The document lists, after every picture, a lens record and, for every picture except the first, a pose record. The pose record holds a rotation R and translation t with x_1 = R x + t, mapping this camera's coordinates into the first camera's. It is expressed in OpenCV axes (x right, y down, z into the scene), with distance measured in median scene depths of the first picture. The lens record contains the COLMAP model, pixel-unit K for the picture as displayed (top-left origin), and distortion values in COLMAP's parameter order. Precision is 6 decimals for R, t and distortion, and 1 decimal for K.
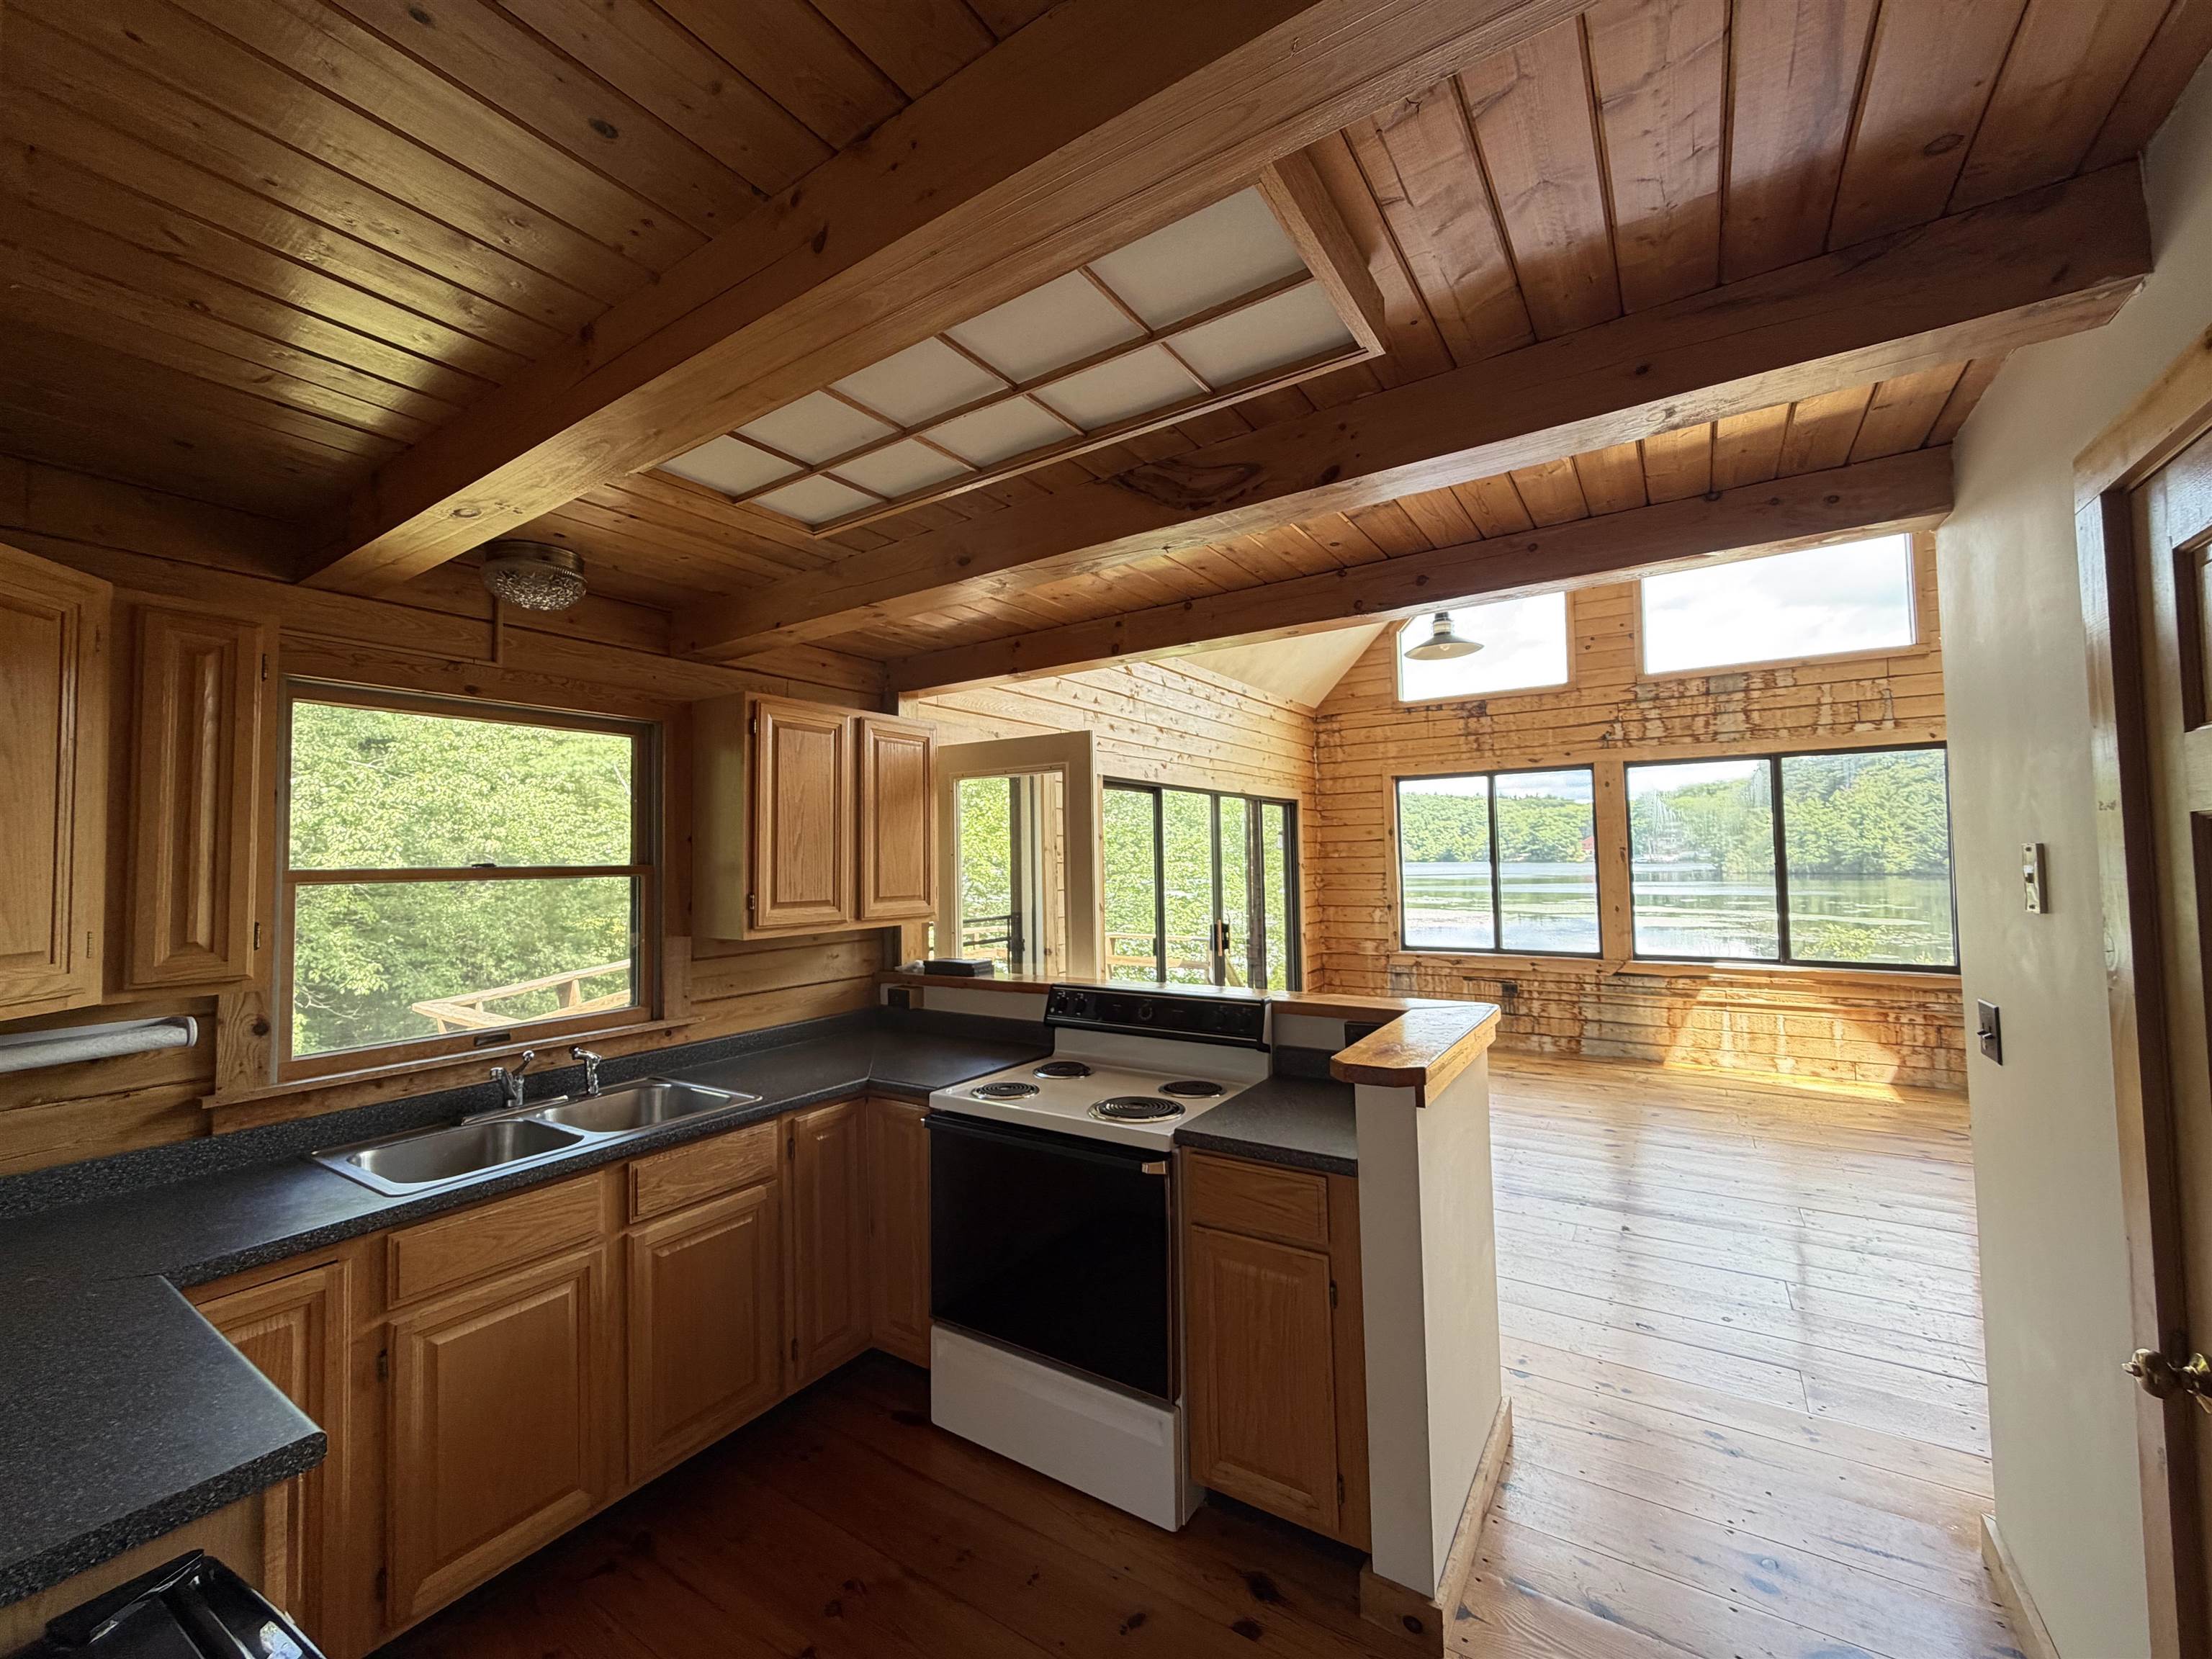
lens RADIAL K [[880.7, 0, 1101.1], [0, 880.7, 828.4], [0, 0, 1]] dist [0.000637, 0.000129]
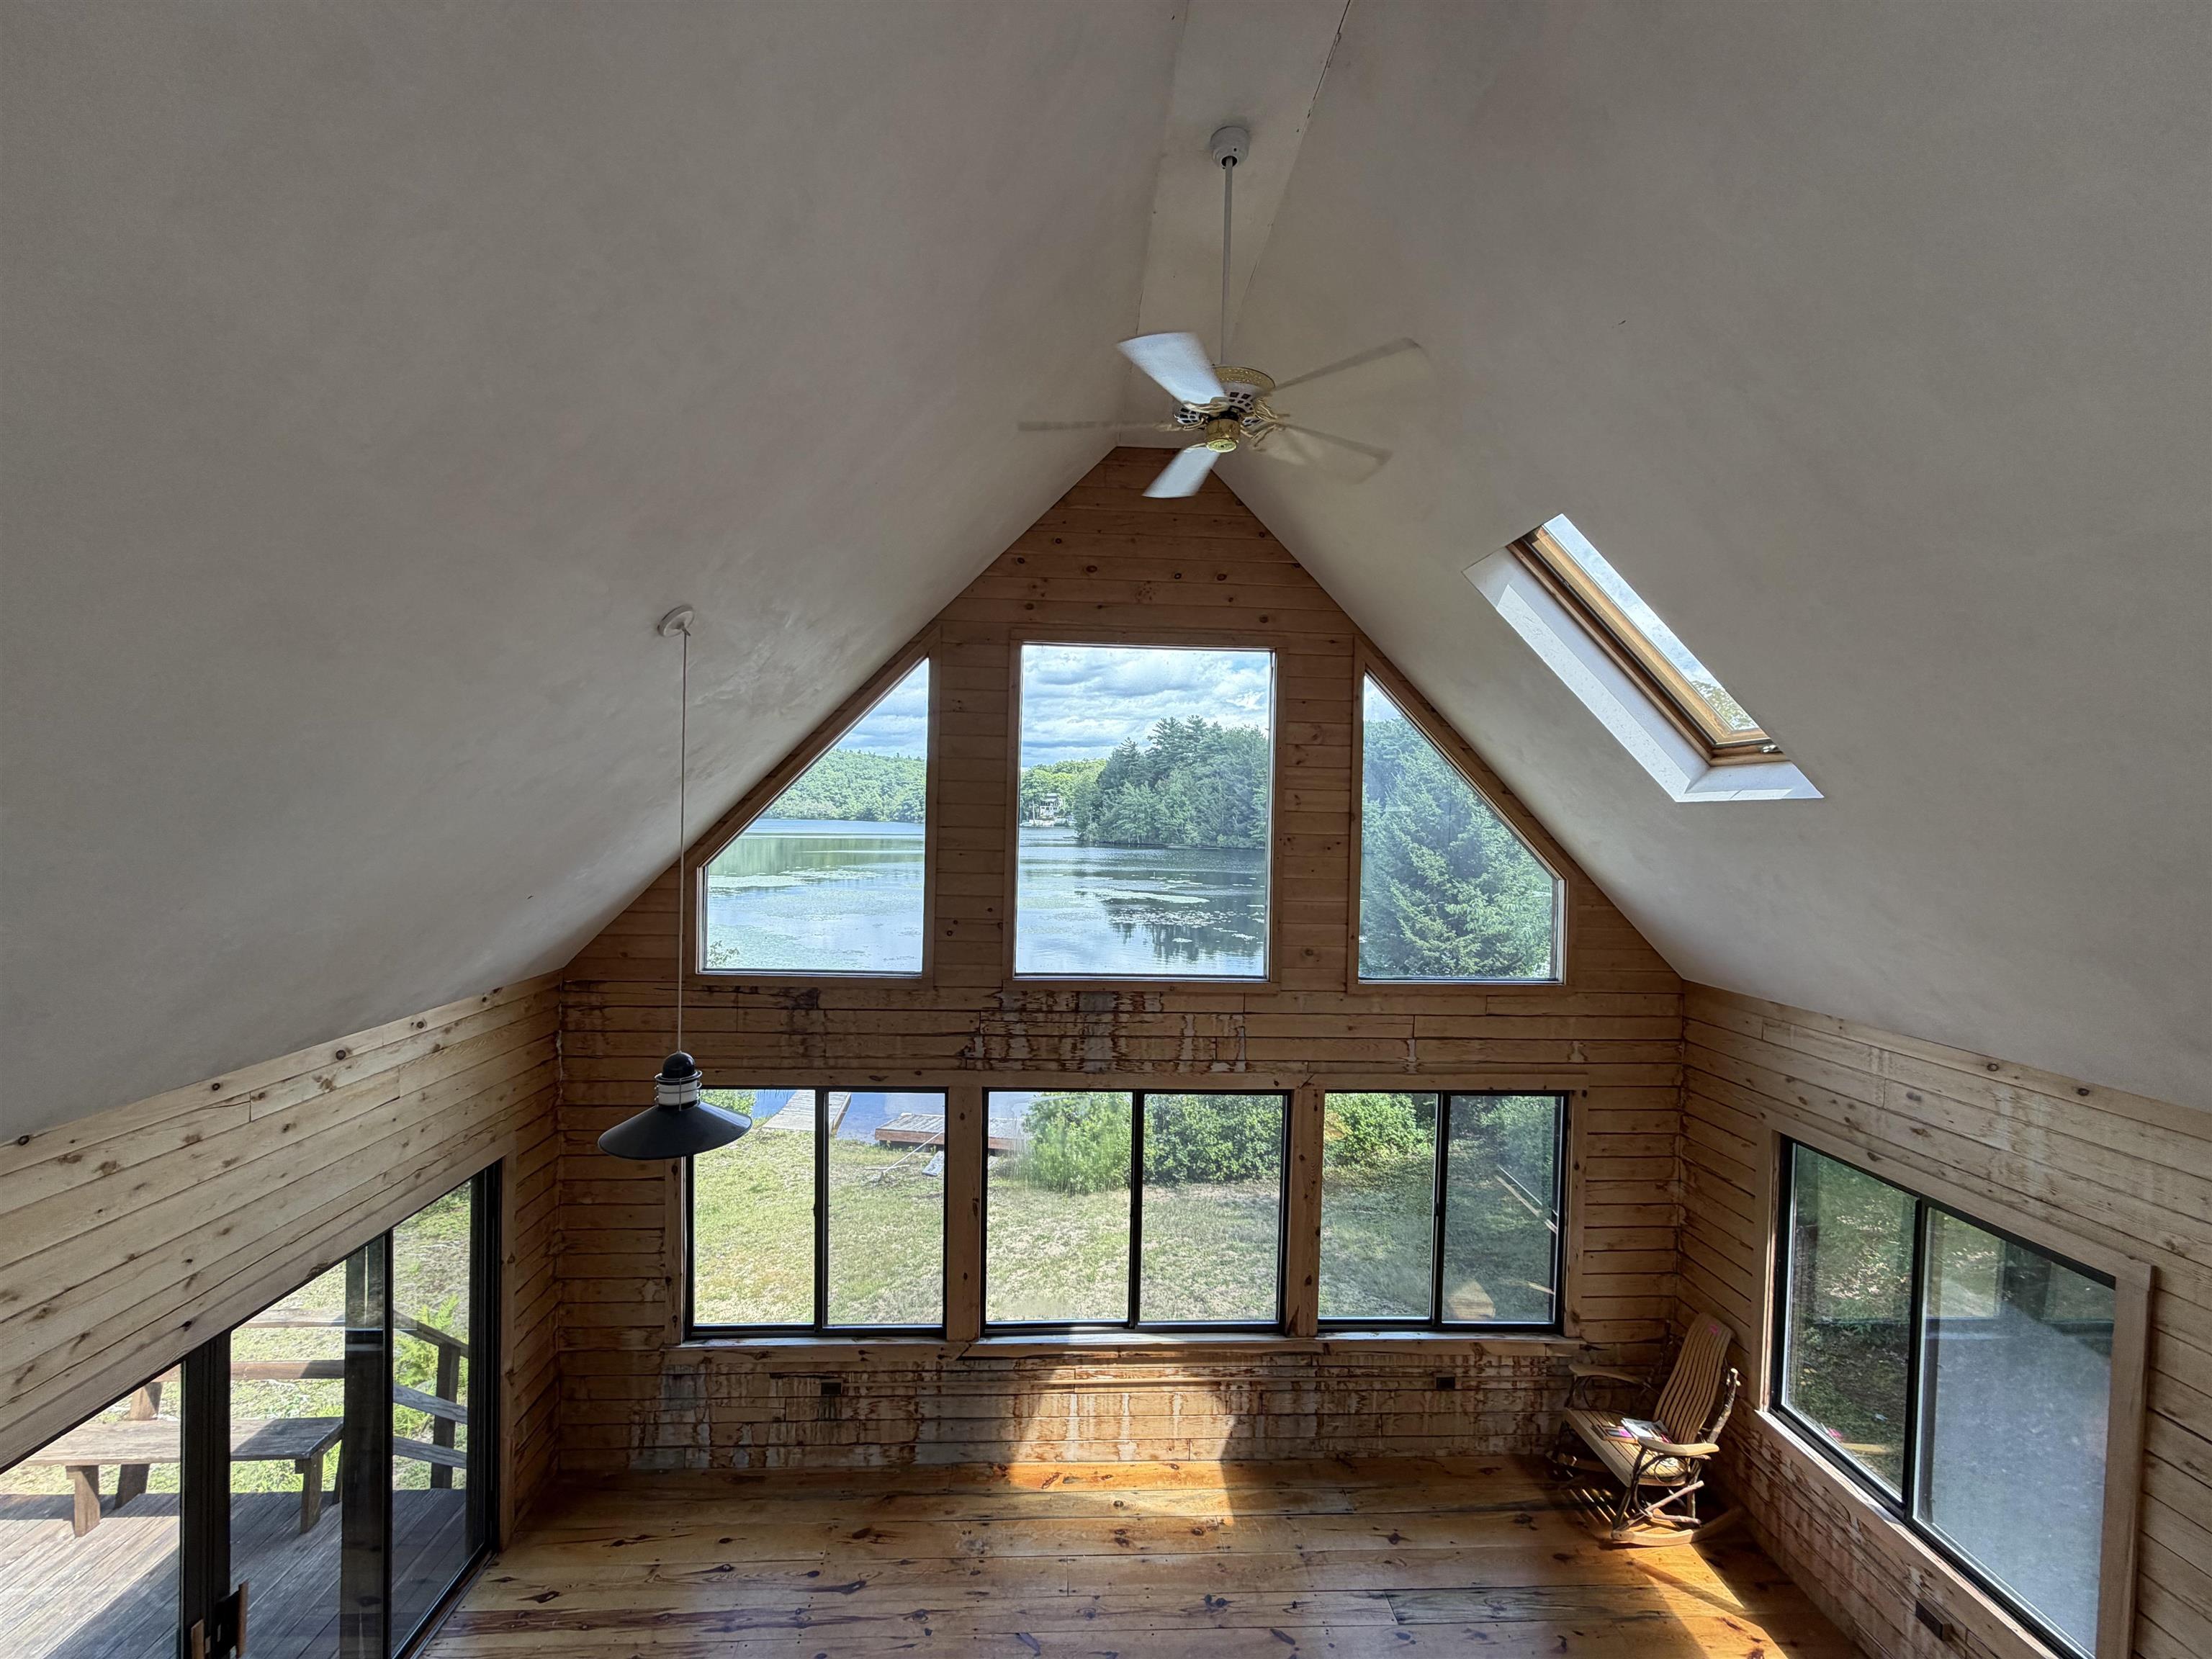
lens RADIAL K [[880.7, 0, 1098.2], [0, 880.7, 829.1], [0, 0, 1]] dist [0.000637, 0.000129]
pose [[0.807778, 0.023357, 0.589024, 0.416795], [-0.055516, 0.997788, 0.036569, -0.645665], [-0.586867, -0.062240, 0.807287, 0.643309]]
